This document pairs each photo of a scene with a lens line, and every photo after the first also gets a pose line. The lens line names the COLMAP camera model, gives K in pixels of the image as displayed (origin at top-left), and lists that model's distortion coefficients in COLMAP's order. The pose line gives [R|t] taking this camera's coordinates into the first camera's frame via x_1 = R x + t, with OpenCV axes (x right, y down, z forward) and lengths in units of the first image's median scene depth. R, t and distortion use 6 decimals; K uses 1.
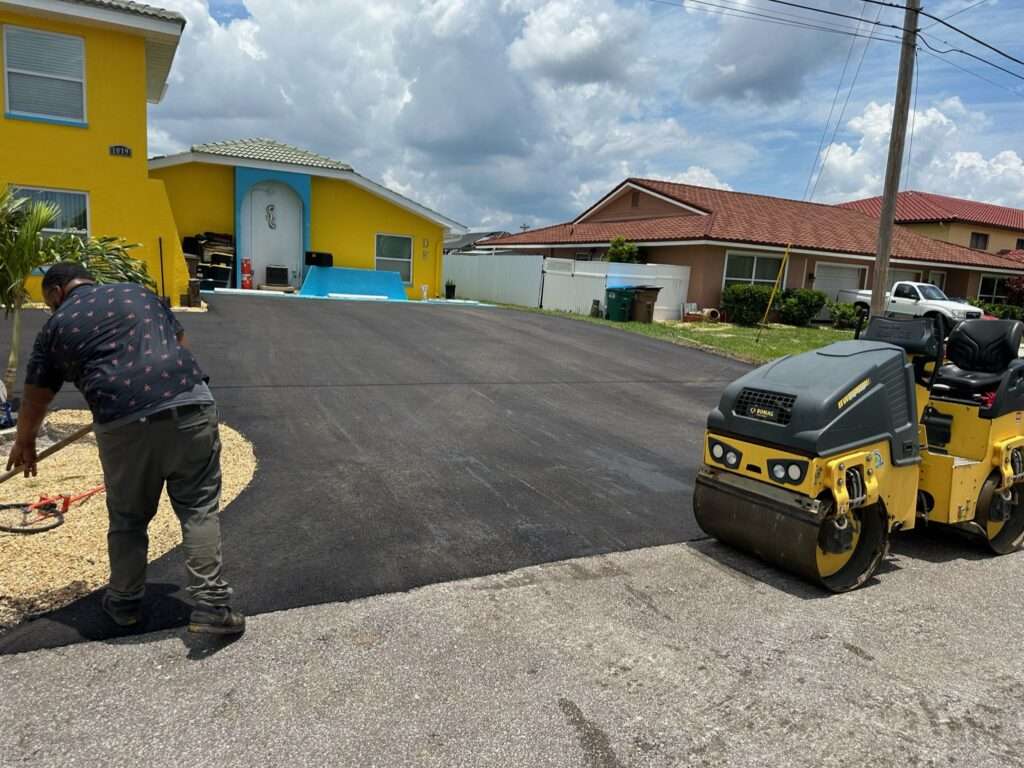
lens RADIAL K [[708.3, 0, 513.3], [0, 708.3, 383.9], [0, 0, 1]] dist [0.010847, -0.005835]
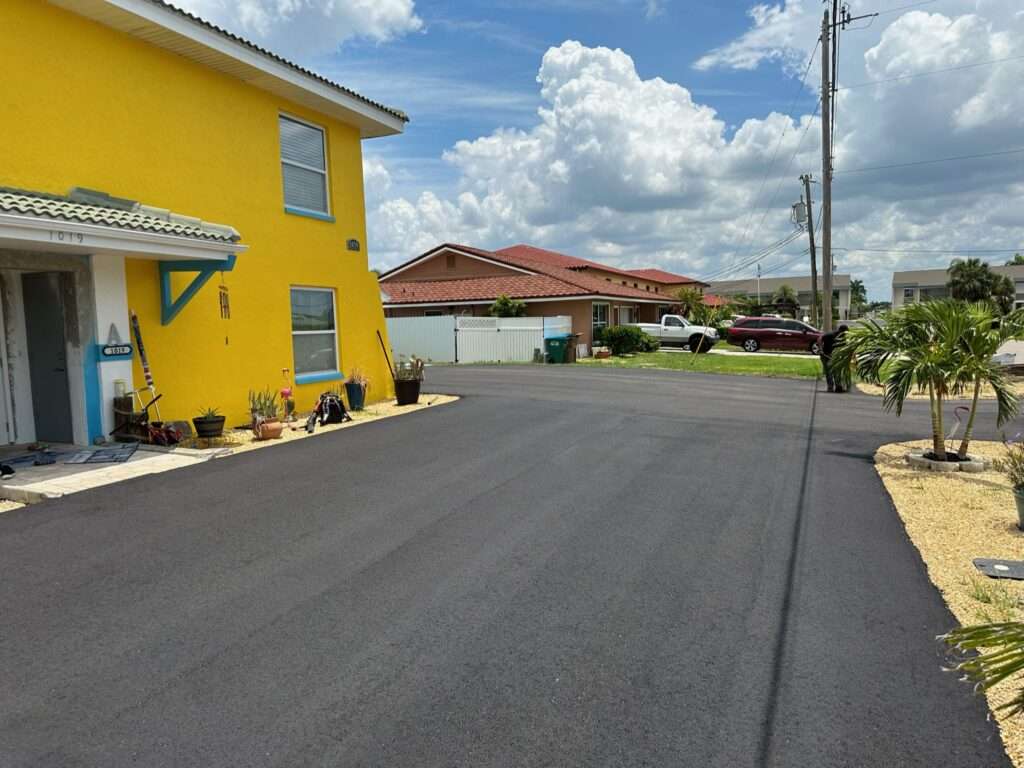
lens RADIAL K [[708.3, 0, 513.7], [0, 708.3, 382.5], [0, 0, 1]] dist [0.010847, -0.005835]
pose [[0.737628, -0.136606, 0.661244, -0.702510], [0.170392, 0.985284, 0.013474, -0.081495], [-0.653354, 0.102732, 0.750050, 0.110002]]
